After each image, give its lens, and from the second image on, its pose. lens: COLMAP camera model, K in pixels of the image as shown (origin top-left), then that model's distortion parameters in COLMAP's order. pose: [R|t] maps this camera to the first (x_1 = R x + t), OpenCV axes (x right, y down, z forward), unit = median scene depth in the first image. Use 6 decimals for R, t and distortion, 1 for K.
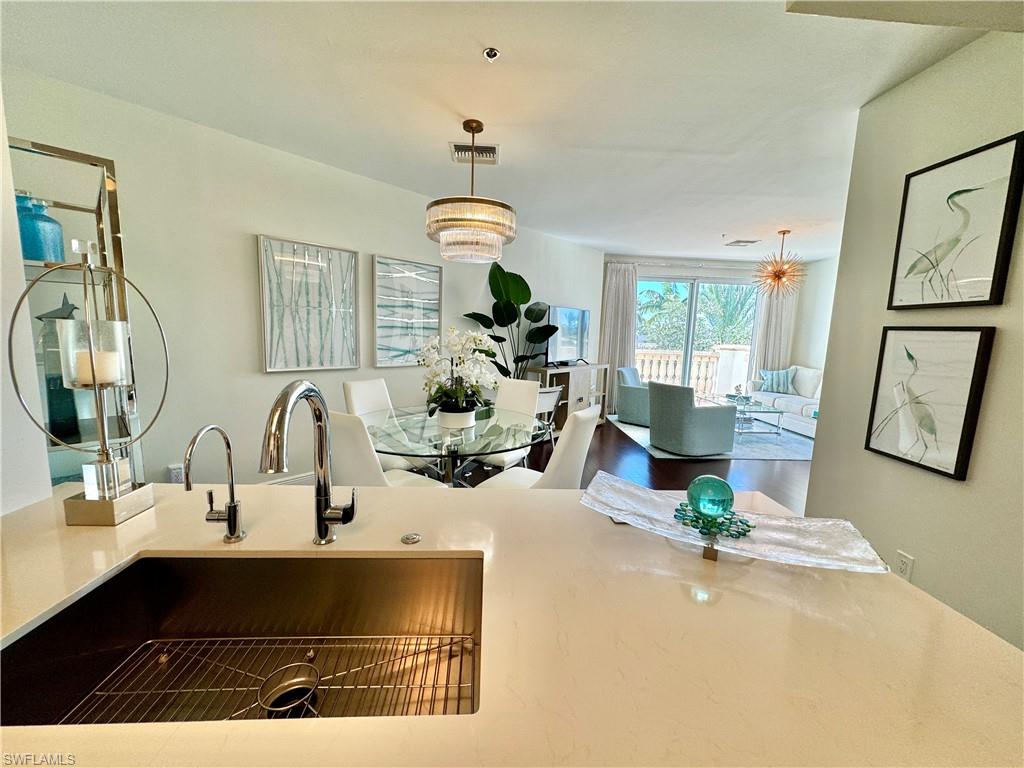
lens RADIAL K [[408.2, 0, 511.7], [0, 408.2, 383.9], [0, 0, 1]] dist [-0.002423, 0.000727]
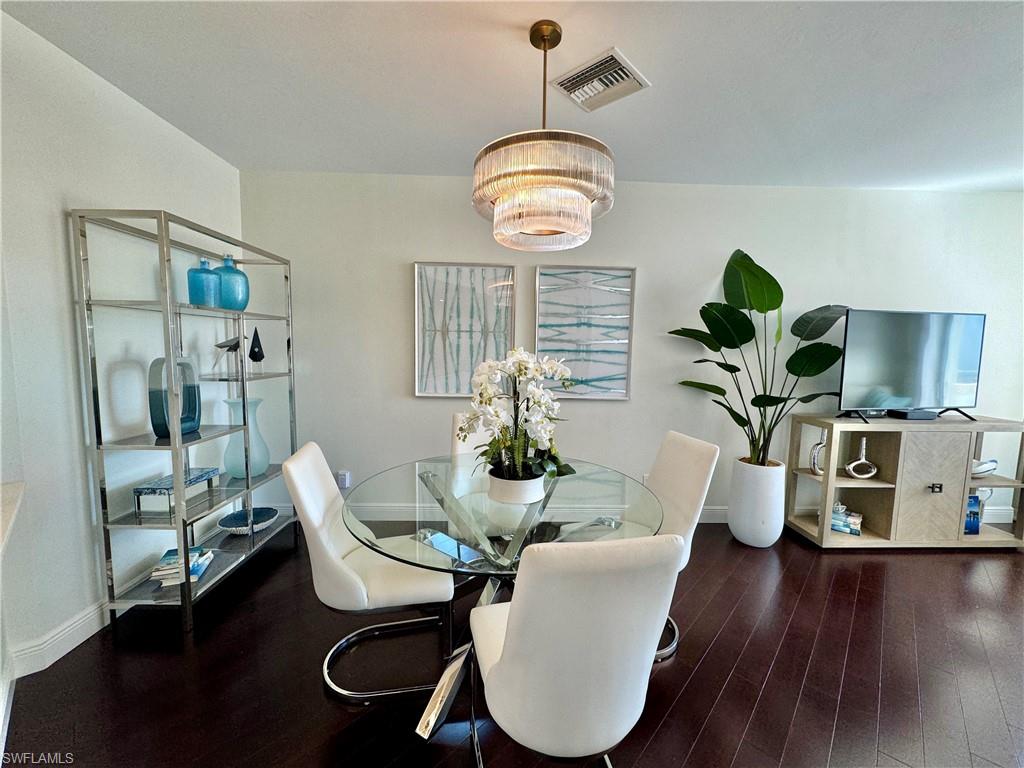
lens RADIAL K [[408.2, 0, 510.2], [0, 408.2, 386.8], [0, 0, 1]] dist [-0.002423, 0.000727]
pose [[0.693134, 0.048640, -0.719166, 0.209954], [-0.090299, 0.995720, -0.019686, -0.038540], [0.715130, 0.078585, 0.694559, 0.333812]]
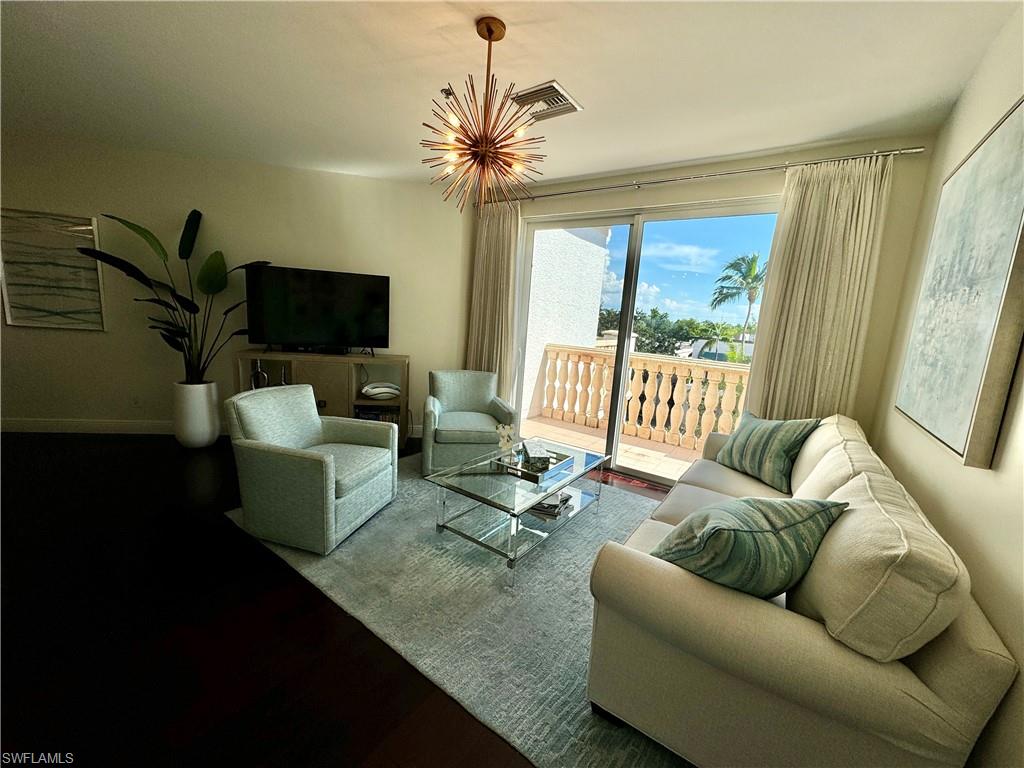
lens RADIAL K [[408.2, 0, 511.8], [0, 408.2, 385.3], [0, 0, 1]] dist [-0.002423, 0.000727]
pose [[0.788330, 0.124636, -0.602497, 1.099013], [-0.126341, 0.991191, 0.039734, -0.078781], [0.602141, 0.044797, 0.797132, 0.841622]]
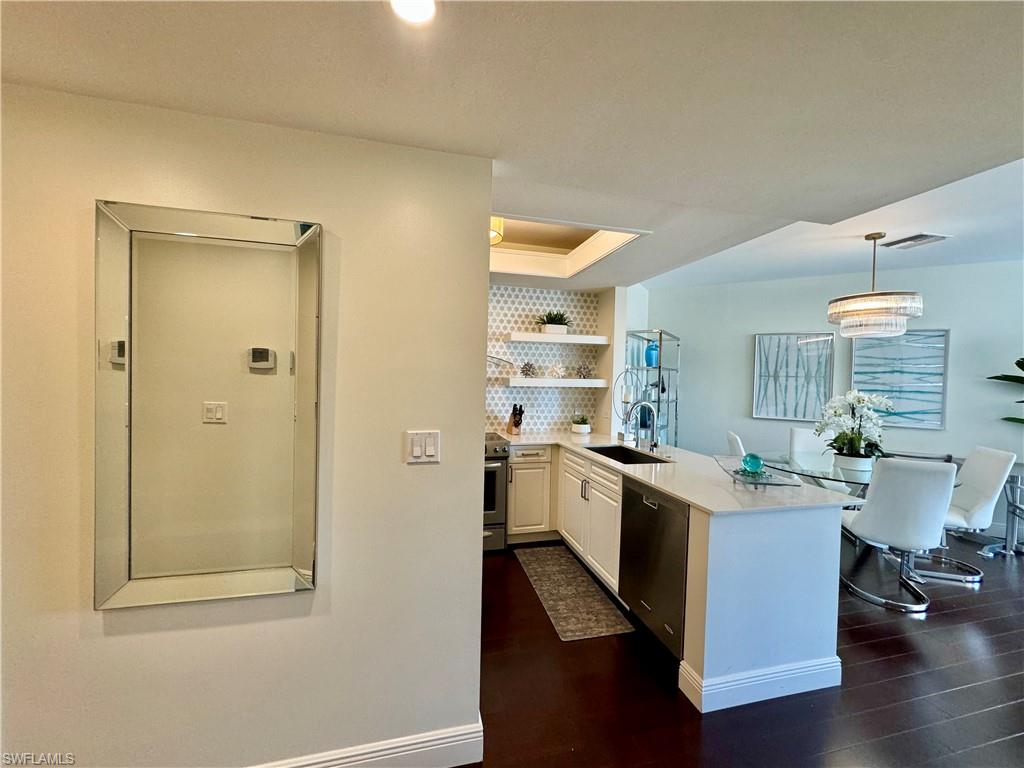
lens RADIAL K [[408.2, 0, 512.7], [0, 408.2, 385.6], [0, 0, 1]] dist [-0.002423, 0.000727]
pose [[0.202157, -0.005698, -0.979337, 0.557228], [-0.146803, 0.988508, -0.036055, 0.031258], [0.968288, 0.151058, 0.198997, -0.177429]]
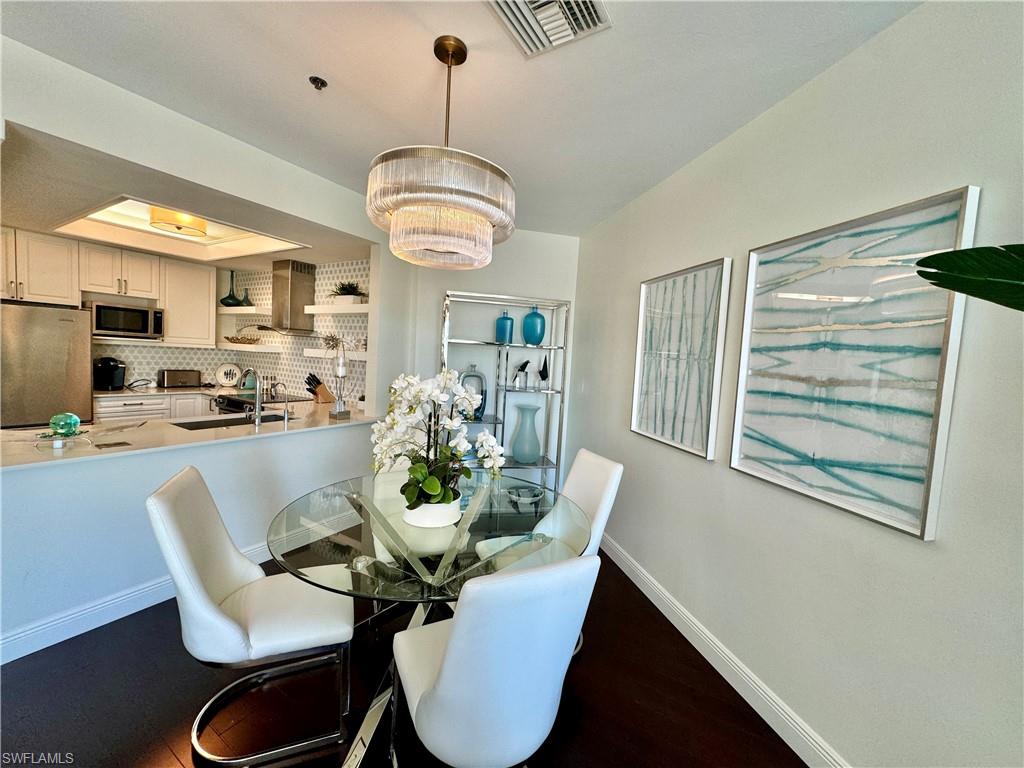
lens RADIAL K [[408.2, 0, 513.9], [0, 408.2, 385.7], [0, 0, 1]] dist [-0.002423, 0.000727]
pose [[-0.554740, -0.006631, -0.831998, 0.217836], [-0.187348, 0.975284, 0.117142, -0.132868], [0.810657, 0.220856, -0.542271, 0.910799]]
